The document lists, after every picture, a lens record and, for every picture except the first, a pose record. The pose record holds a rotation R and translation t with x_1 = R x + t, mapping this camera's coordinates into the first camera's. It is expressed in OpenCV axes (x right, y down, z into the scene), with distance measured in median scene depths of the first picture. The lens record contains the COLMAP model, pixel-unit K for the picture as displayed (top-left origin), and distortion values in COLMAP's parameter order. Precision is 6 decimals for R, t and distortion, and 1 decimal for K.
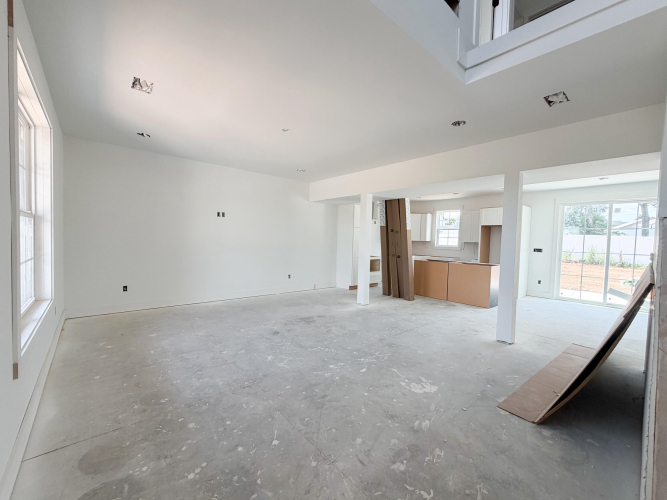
lens RADIAL K [[278.1, 0, 334.1], [0, 278.1, 249.2], [0, 0, 1]] dist [0.008724, -0.001176]
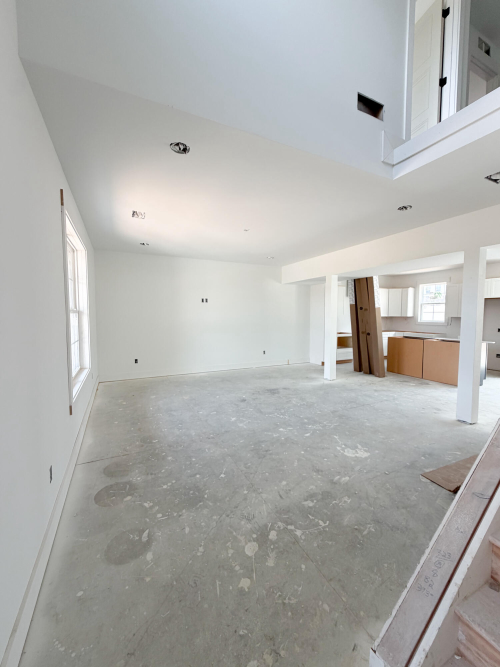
lens RADIAL K [[278.1, 0, 257.4], [0, 278.1, 329.3], [0, 0, 1]] dist [0.008724, -0.001176]
pose [[0.967649, -0.012238, -0.252002, 0.213852], [0.017393, 0.999682, 0.018239, -0.035365], [0.251699, -0.022032, 0.967555, -0.185403]]
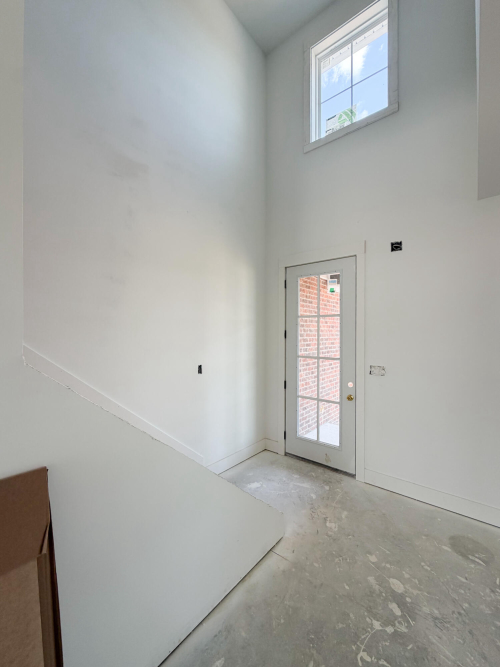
lens RADIAL K [[278.1, 0, 260.7], [0, 278.1, 332.2], [0, 0, 1]] dist [0.008724, -0.001176]
pose [[-0.982209, -0.042629, -0.182890, 0.504197], [-0.048169, 0.998502, 0.025956, -0.124484], [0.181510, 0.034304, -0.982791, 1.027559]]
